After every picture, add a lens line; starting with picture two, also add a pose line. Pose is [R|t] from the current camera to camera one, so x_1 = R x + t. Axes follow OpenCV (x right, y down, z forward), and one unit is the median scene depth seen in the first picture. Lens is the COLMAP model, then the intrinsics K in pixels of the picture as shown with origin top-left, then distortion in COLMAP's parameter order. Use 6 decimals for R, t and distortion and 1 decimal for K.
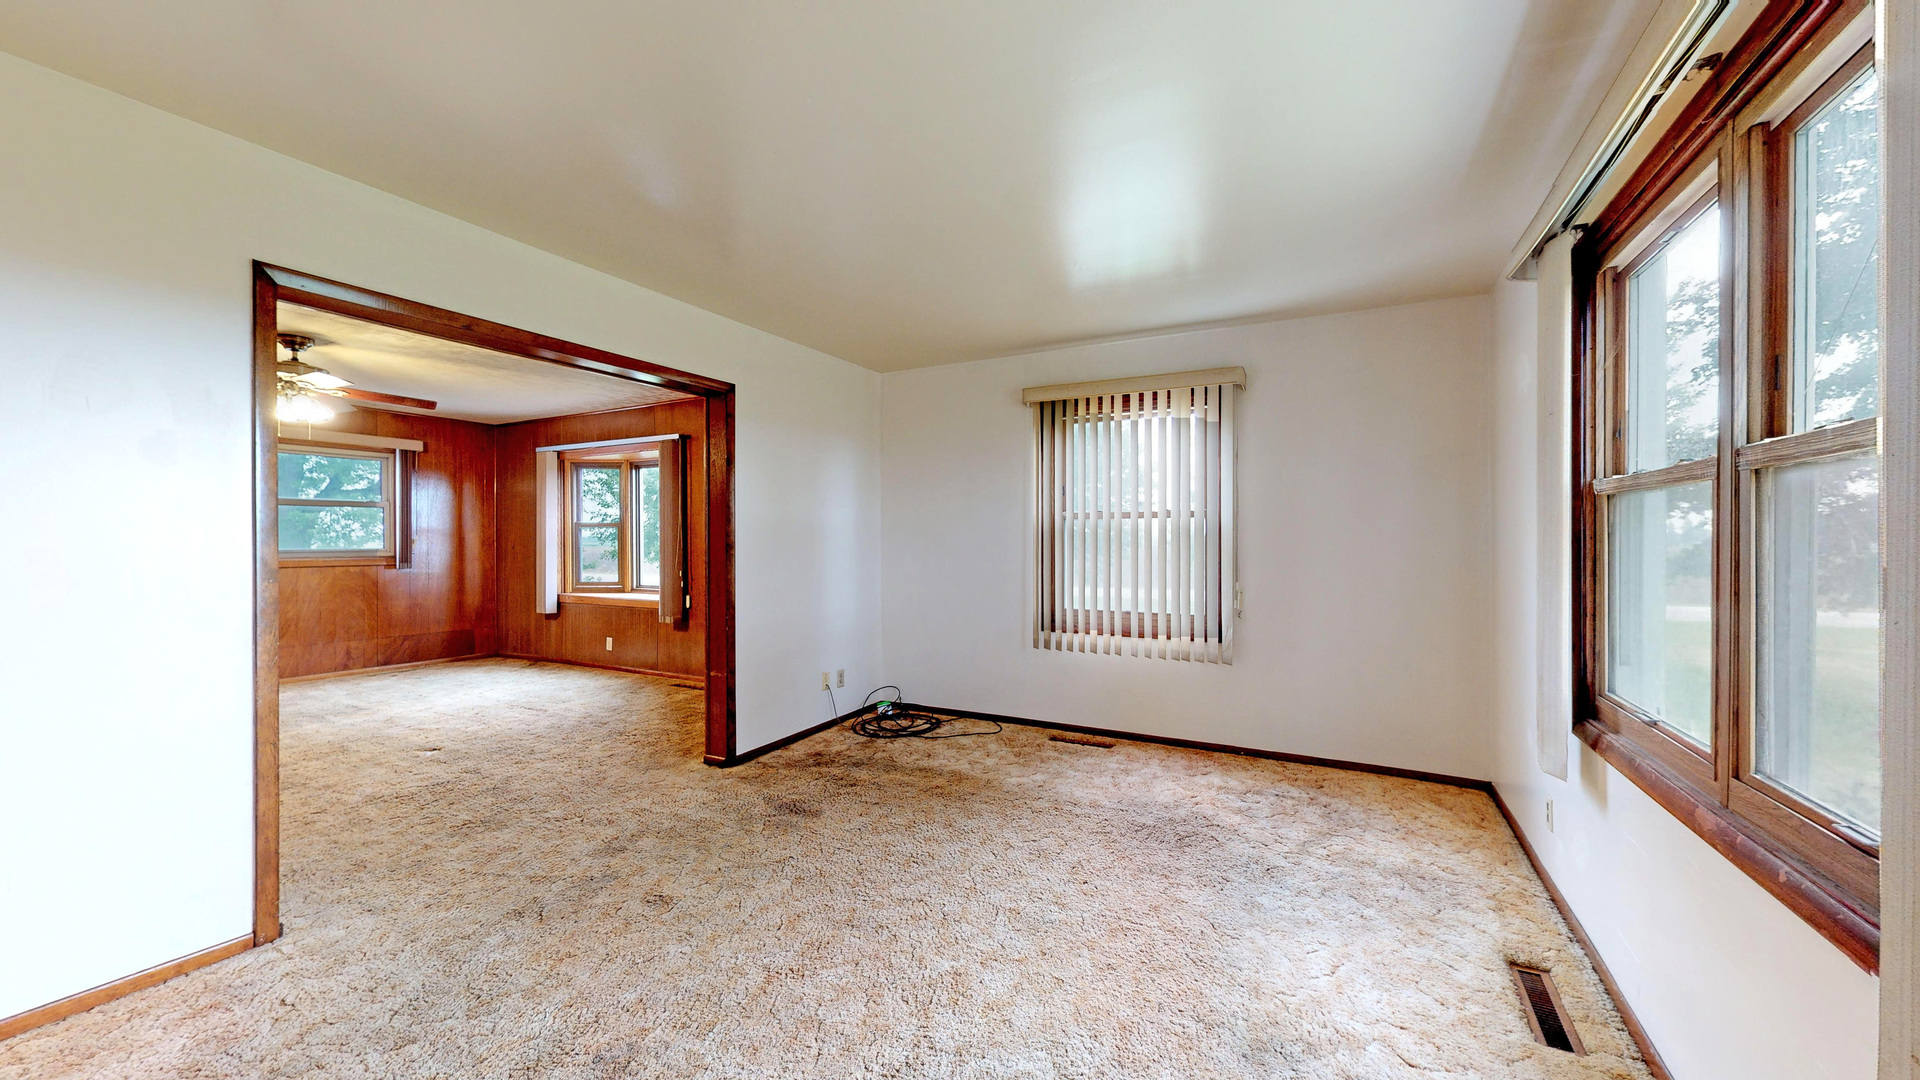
lens RADIAL K [[703.8, 0, 954.4], [0, 703.8, 544.4], [0, 0, 1]] dist [-0.000677, -0.000002]
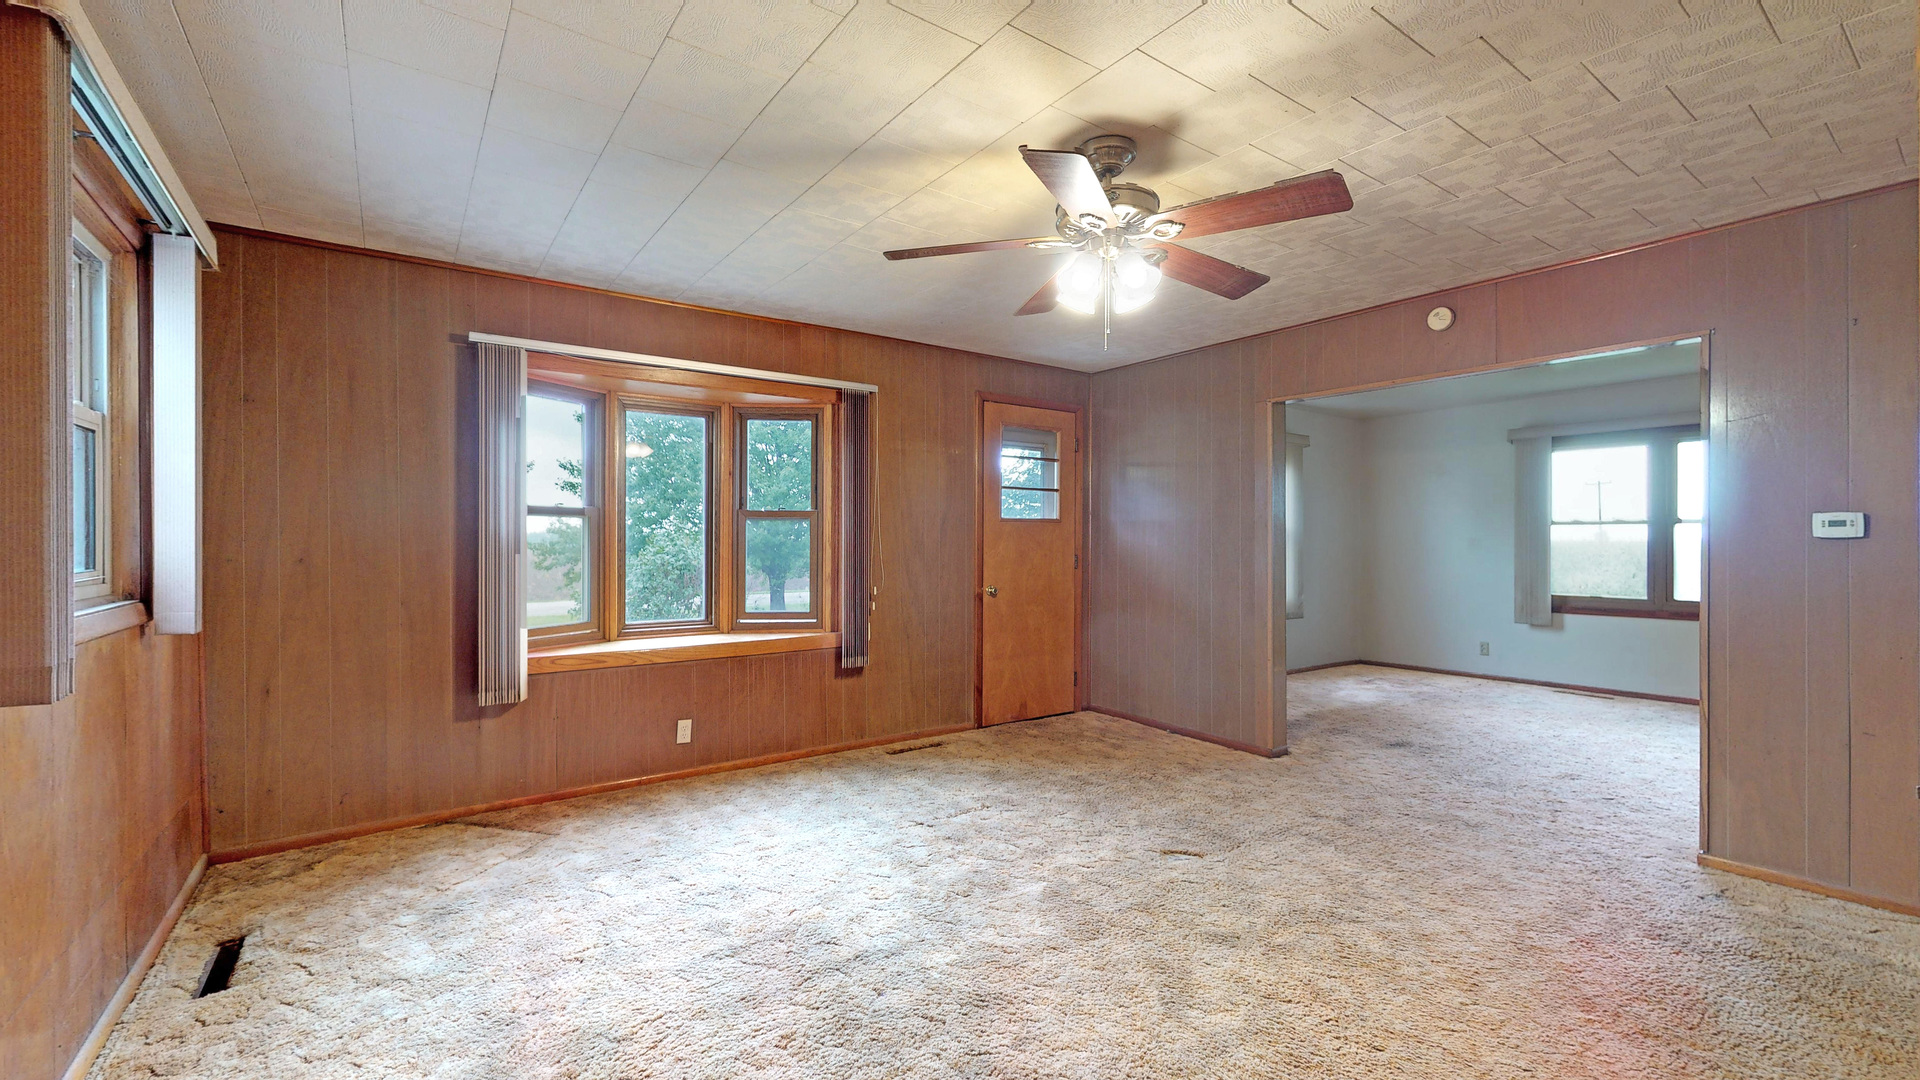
lens RADIAL K [[796.3, 0, 966.2], [0, 796.3, 537.6], [0, 0, 1]] dist [-0.001491, -0.000087]
pose [[0.418447, -0.001999, 0.908239, -1.738226], [0.000542, 0.999998, 0.001951, -0.018009], [-0.908241, -0.000324, 0.418447, 0.983573]]
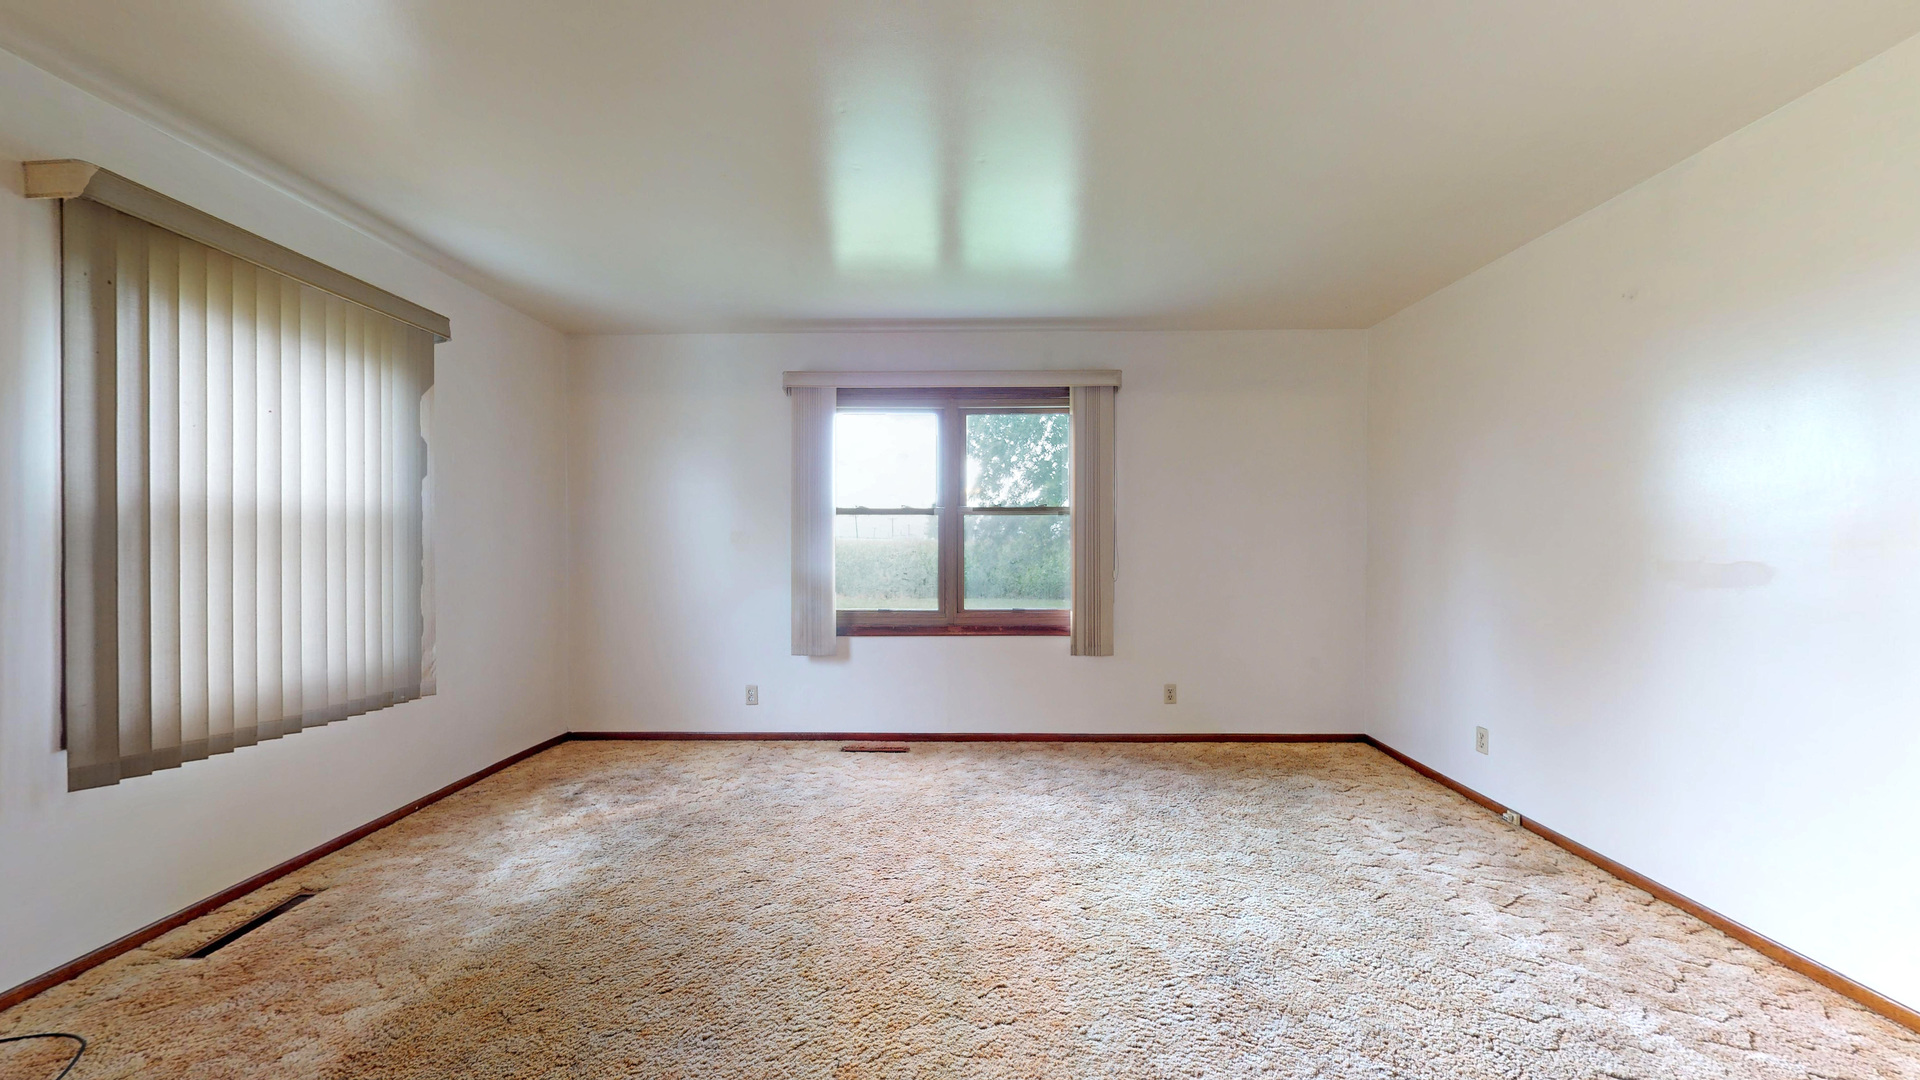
lens RADIAL K [[703.8, 0, 968.3], [0, 703.8, 542.0], [0, 0, 1]] dist [-0.000677, -0.000002]
pose [[-0.479482, -0.003626, 0.877544, -0.602816], [0.000379, 0.999991, 0.004339, -0.001111], [-0.877552, 0.002413, -0.479476, 0.888273]]
